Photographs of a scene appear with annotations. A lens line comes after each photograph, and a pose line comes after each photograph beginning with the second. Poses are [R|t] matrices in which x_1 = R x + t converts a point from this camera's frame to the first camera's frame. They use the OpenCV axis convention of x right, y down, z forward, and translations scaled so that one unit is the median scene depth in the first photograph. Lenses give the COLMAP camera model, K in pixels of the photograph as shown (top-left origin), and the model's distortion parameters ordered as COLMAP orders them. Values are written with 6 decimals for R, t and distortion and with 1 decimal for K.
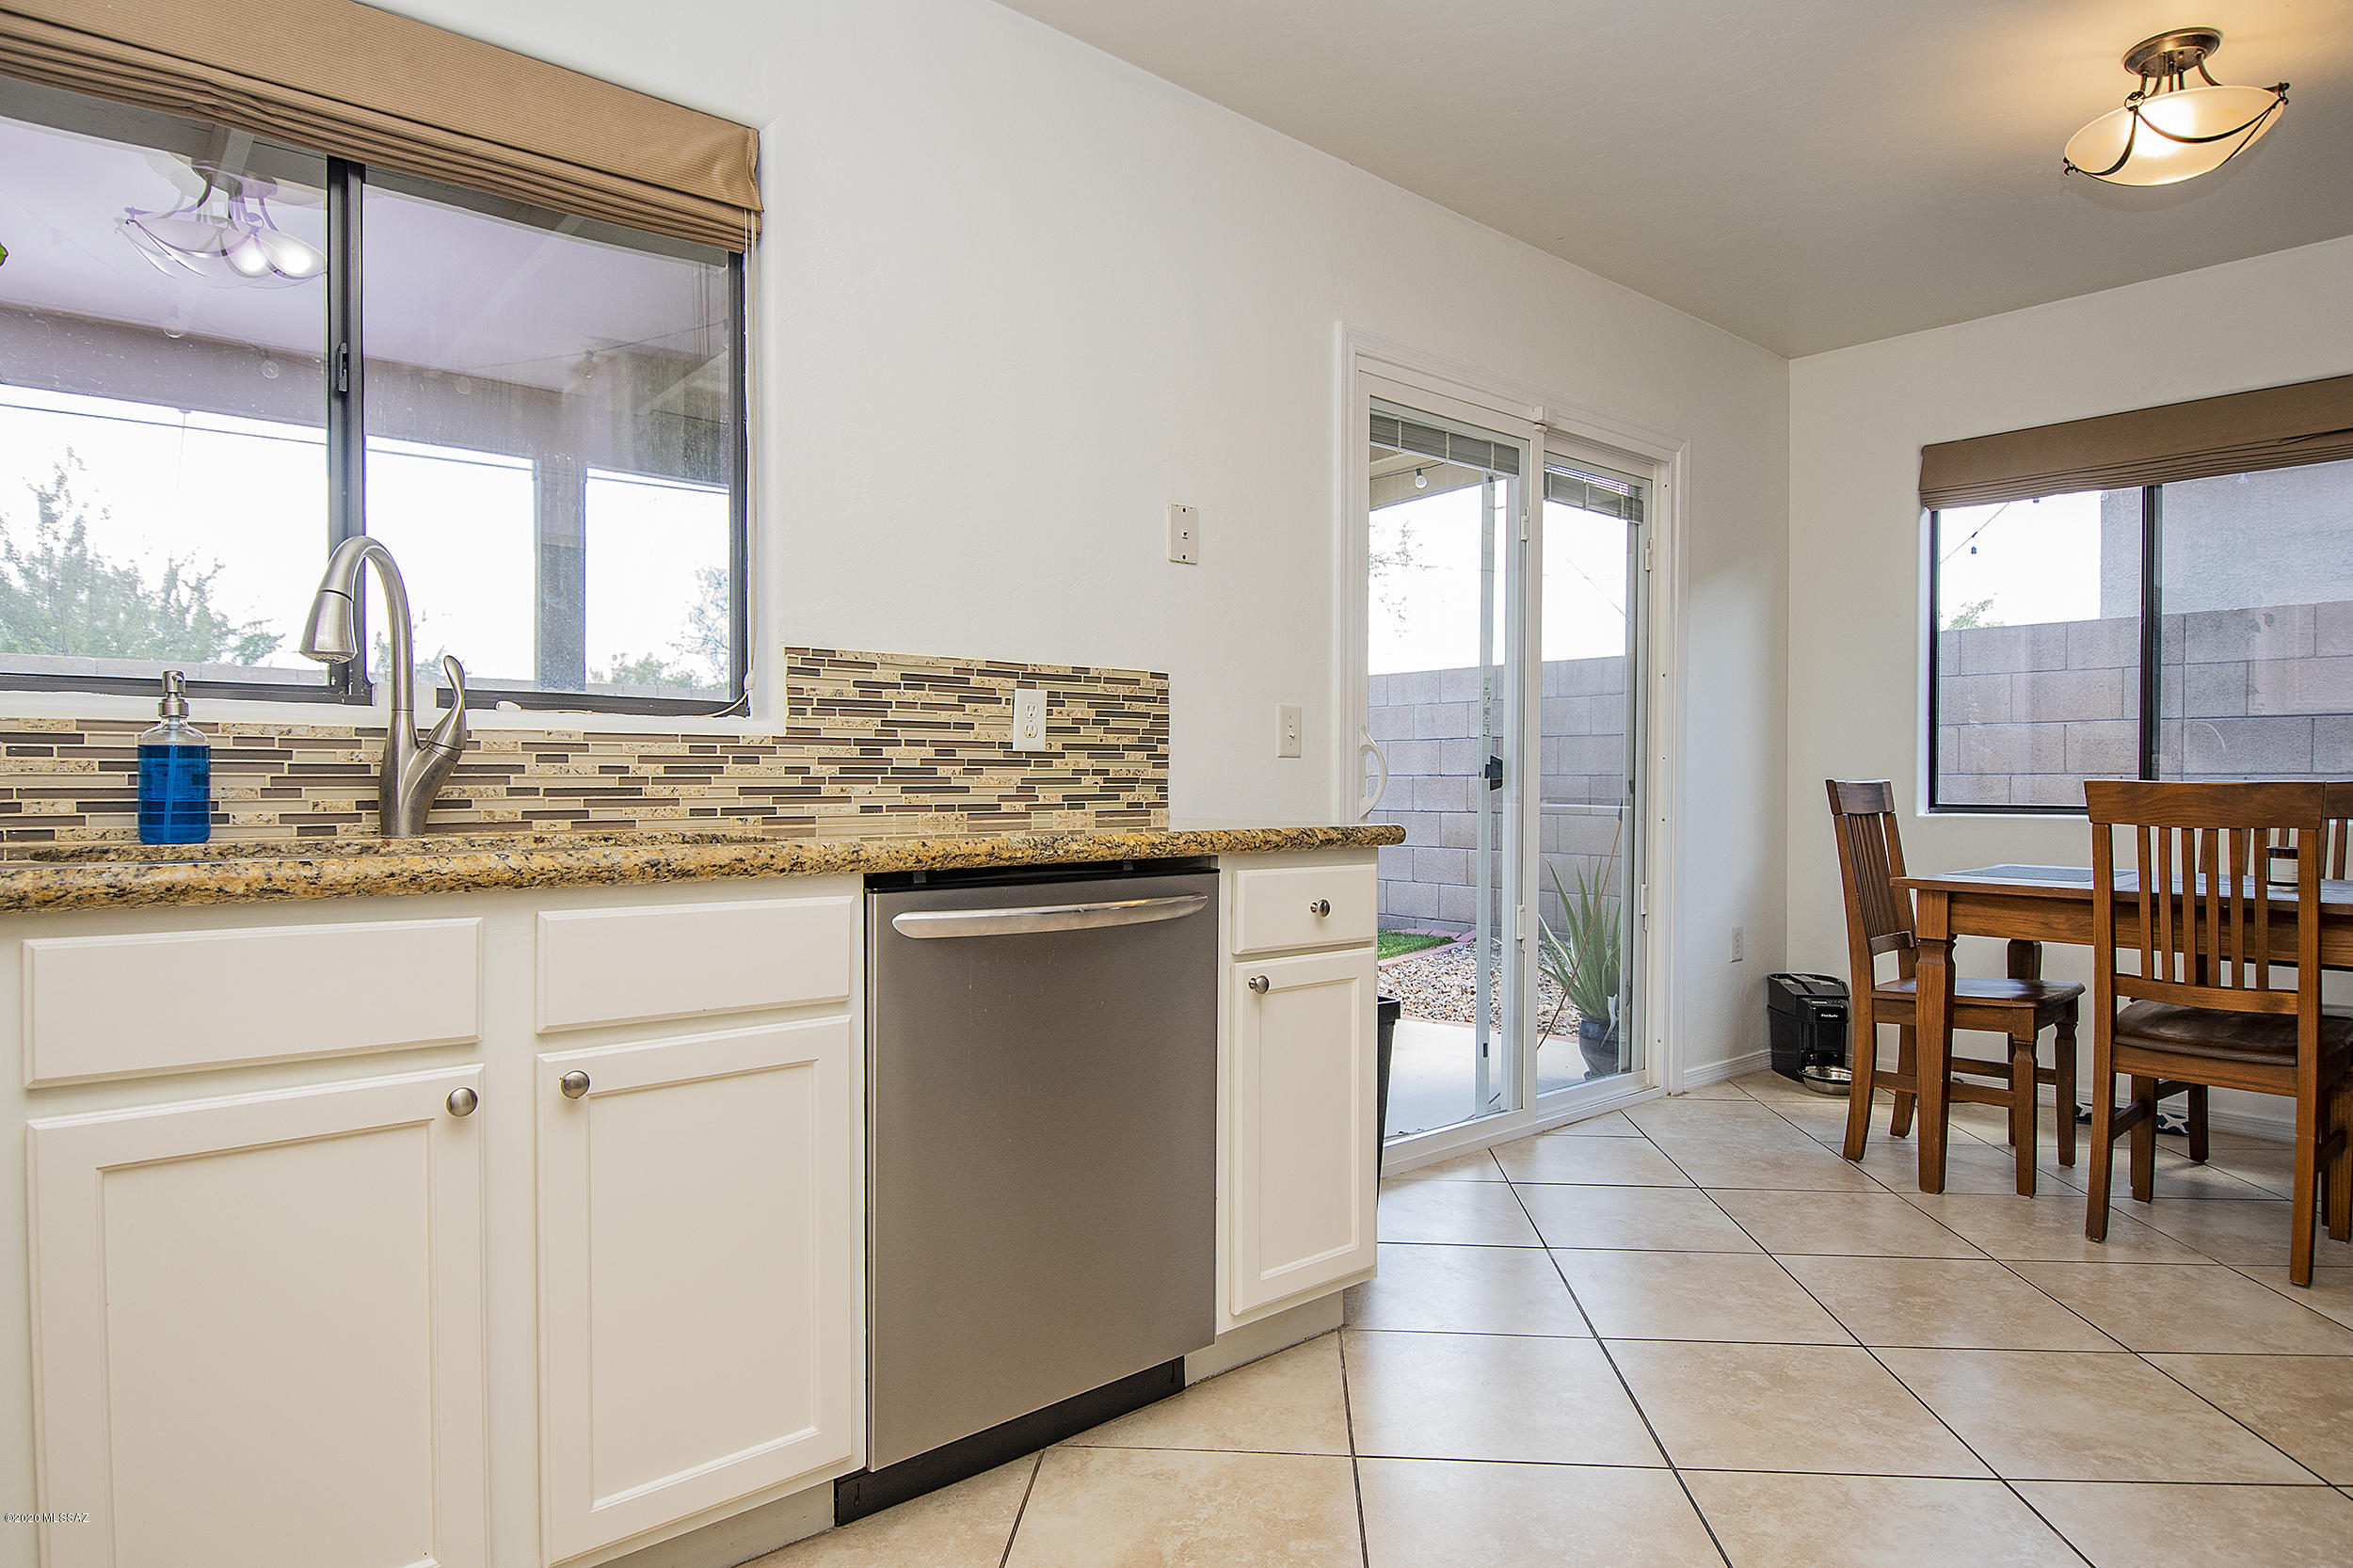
lens RADIAL K [[1330.8, 0, 1177.7], [0, 1330.8, 811.4], [0, 0, 1]] dist [-0.000709, -0.003155]
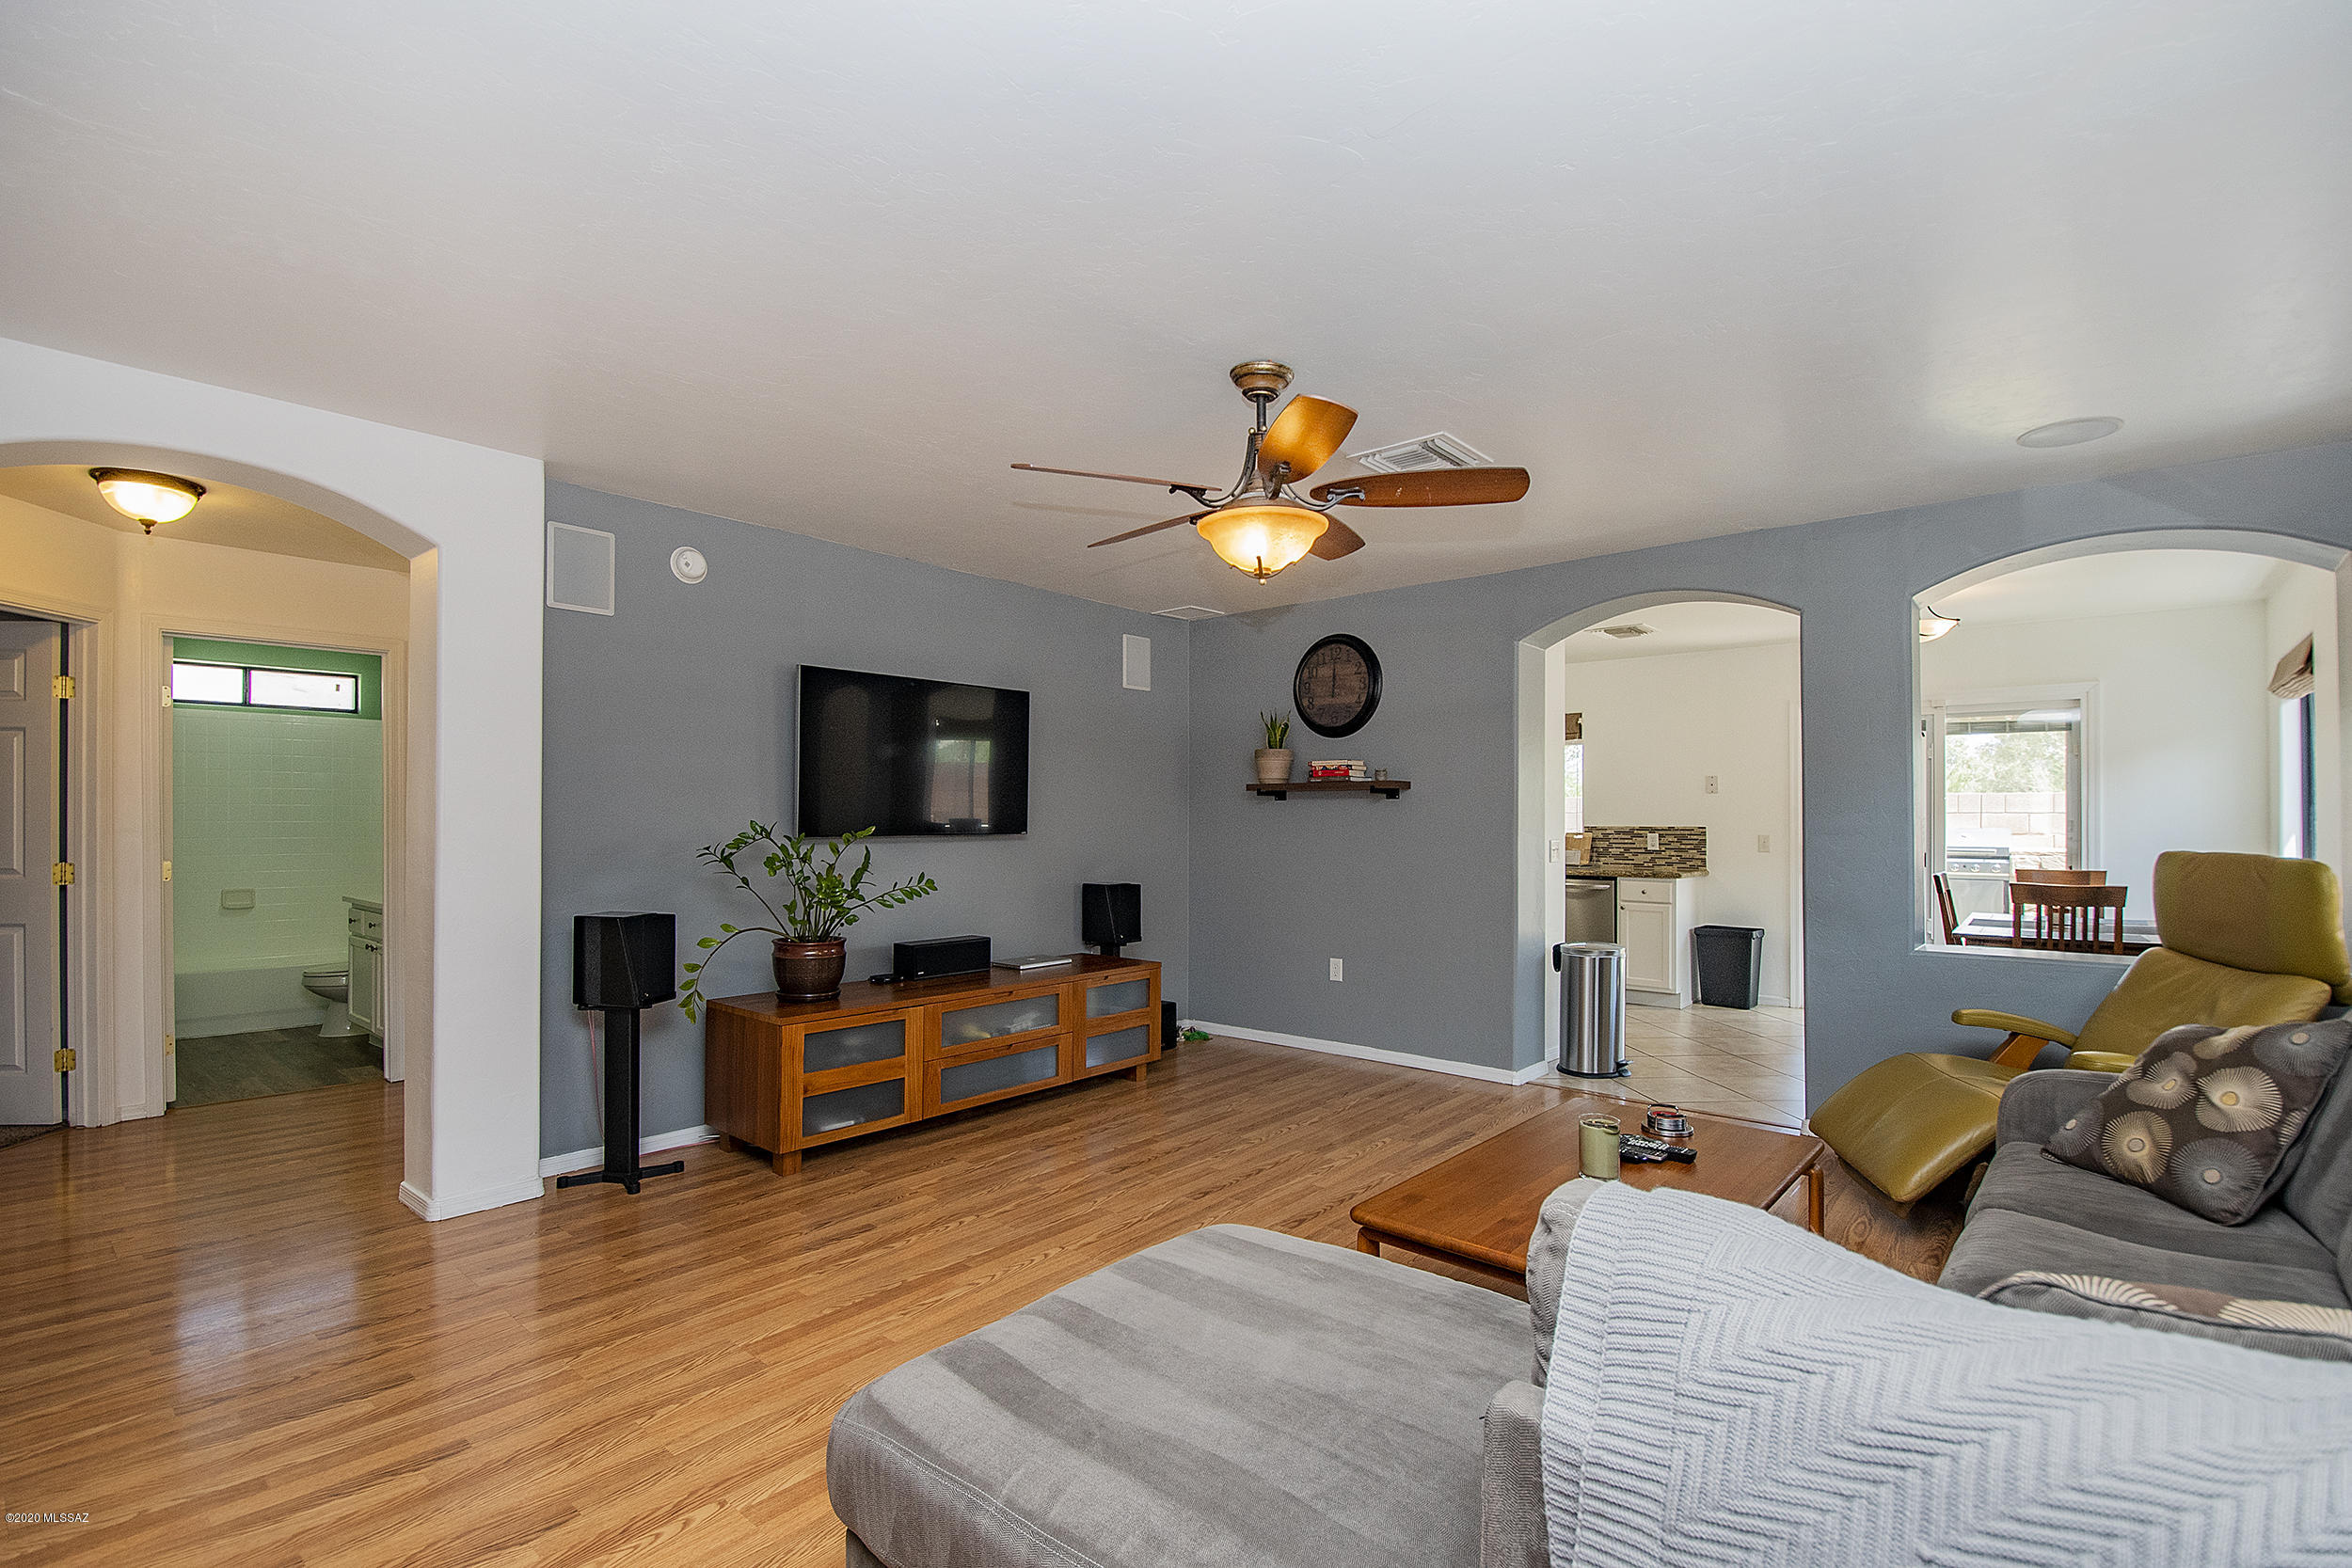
lens RADIAL K [[1061.7, 0, 1180.6], [0, 1061.7, 823.7], [0, 0, 1]] dist [-0.005494, -0.007449]
pose [[0.143107, -0.001062, -0.989707, 2.963974], [-0.021923, 0.999751, -0.004243, -0.086829], [0.989464, 0.022305, 0.143048, -0.828150]]
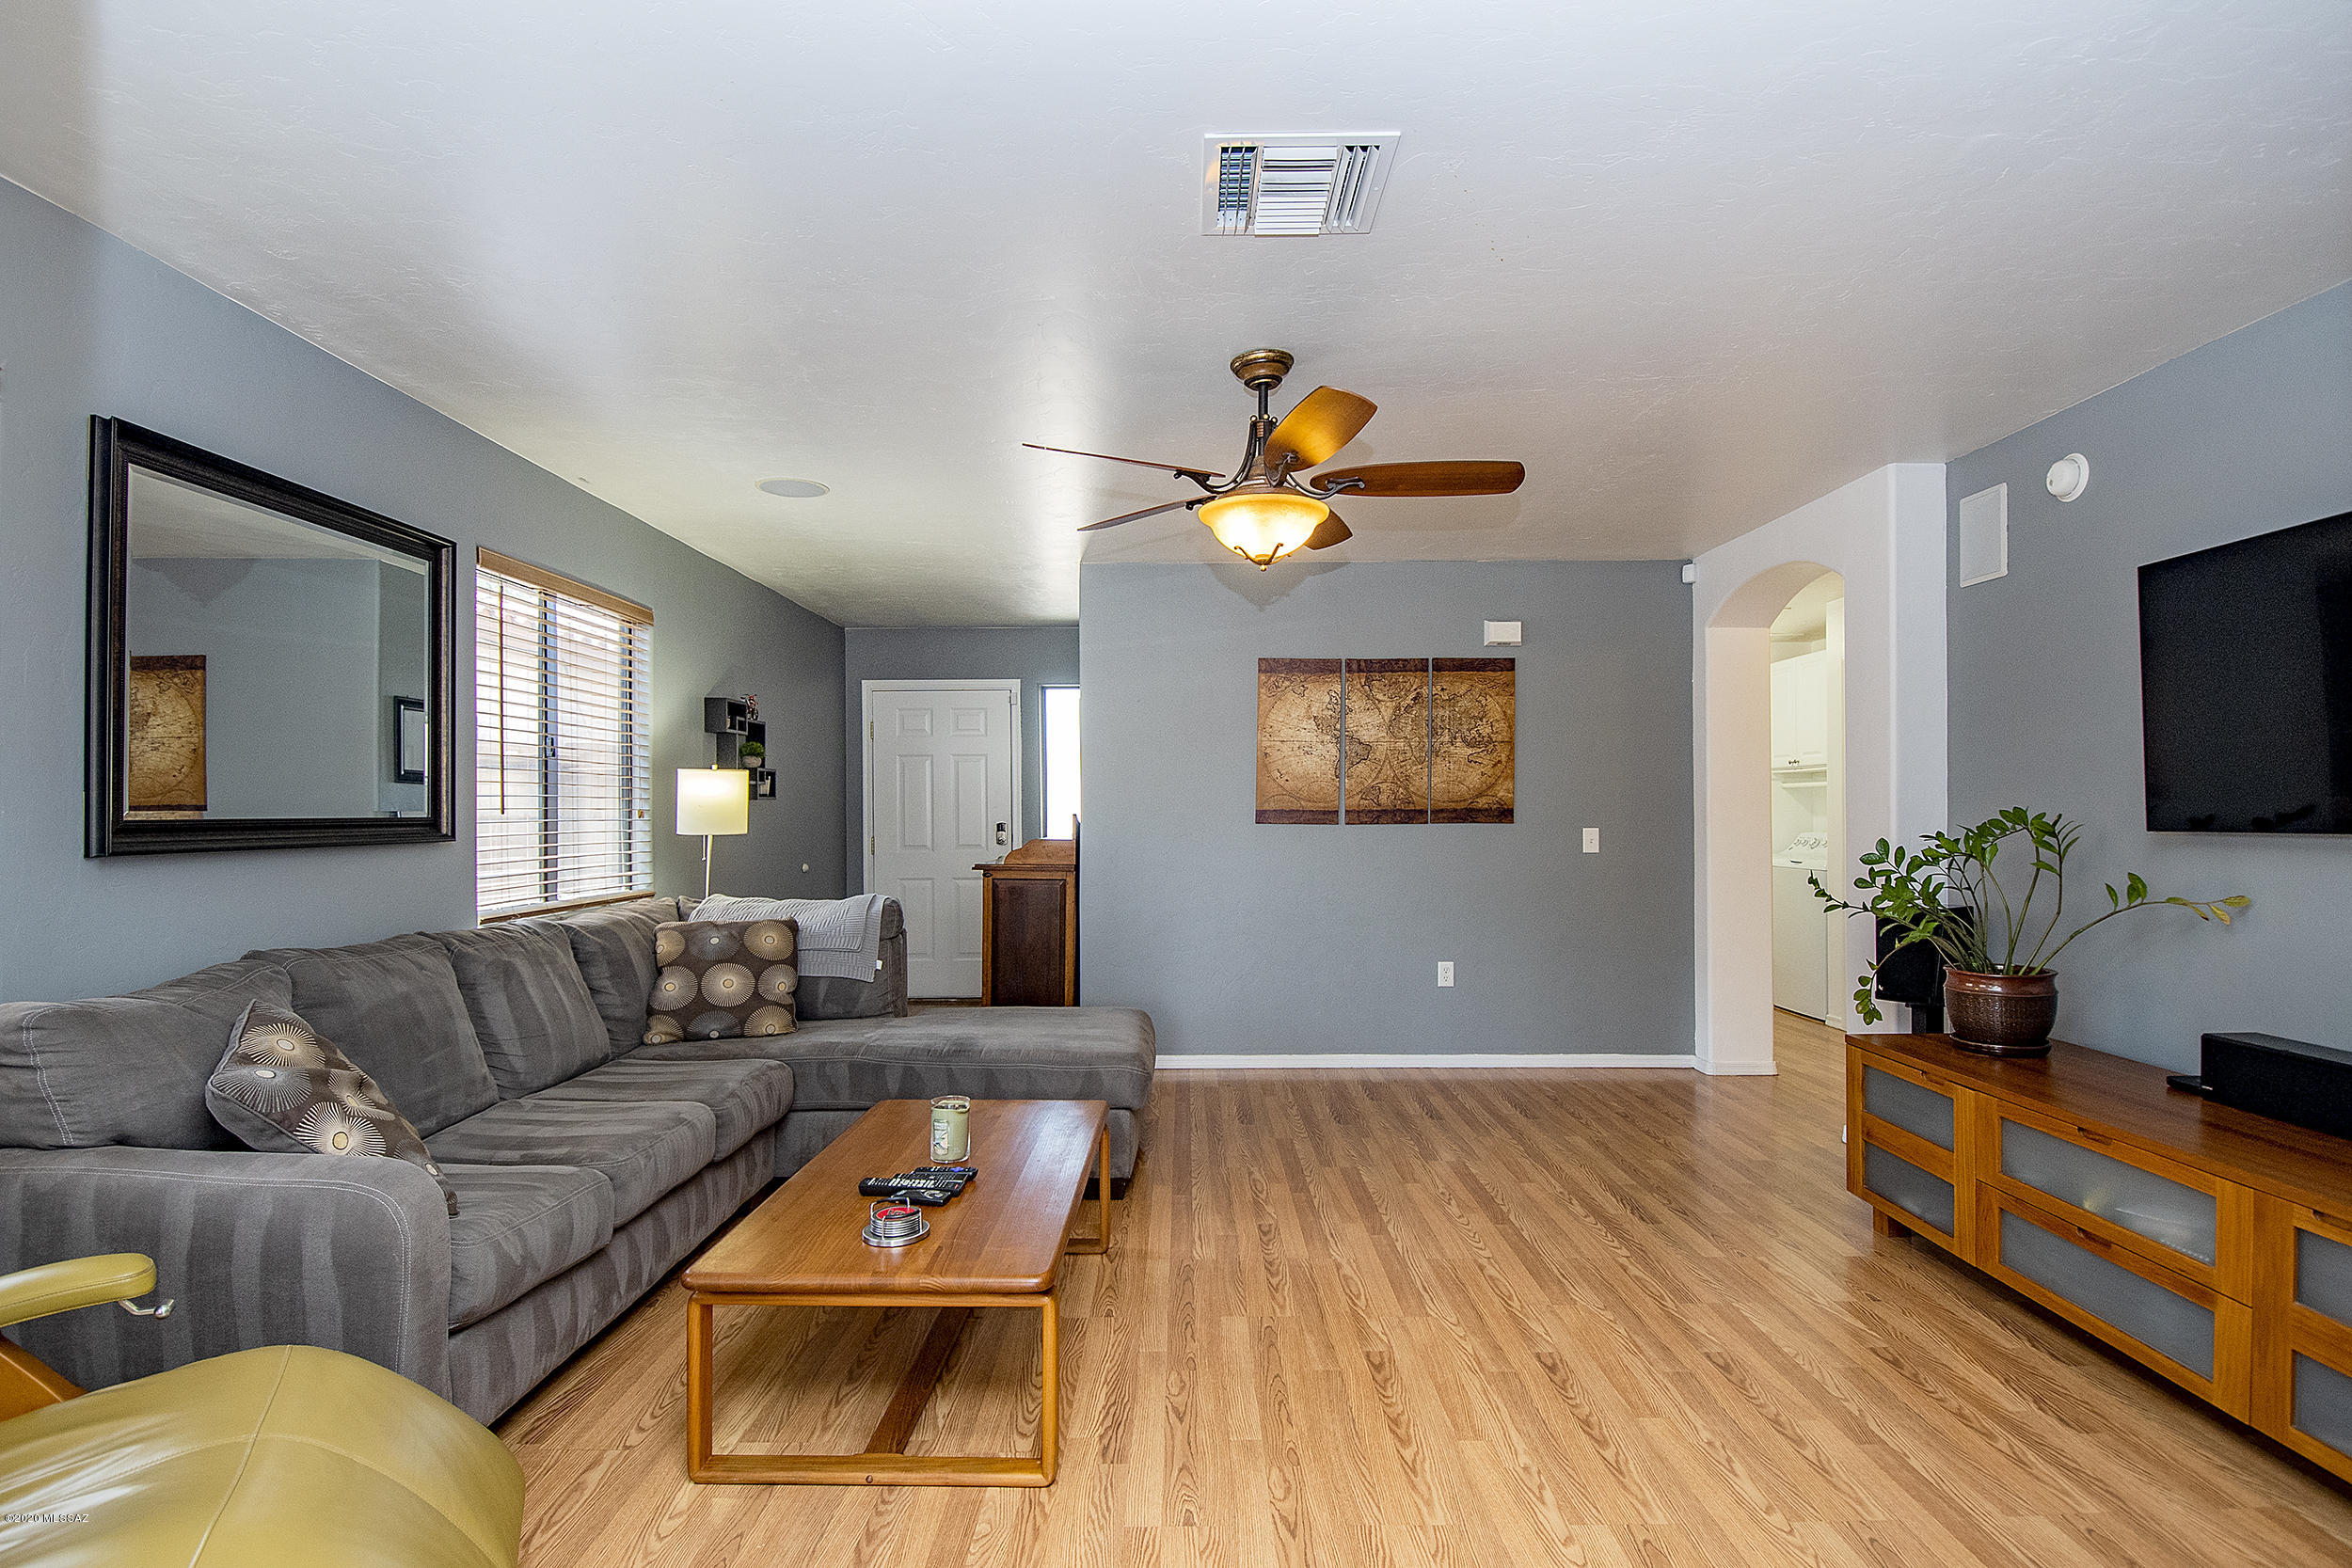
lens RADIAL K [[1149.6, 0, 1186.4], [0, 1149.6, 816.8], [0, 0, 1]] dist [0.004318, -0.017119]
pose [[-0.754159, -0.002950, 0.656685, 0.967642], [0.015080, 0.999648, 0.021809, -0.115919], [-0.656519, 0.026351, -0.753849, 0.498745]]
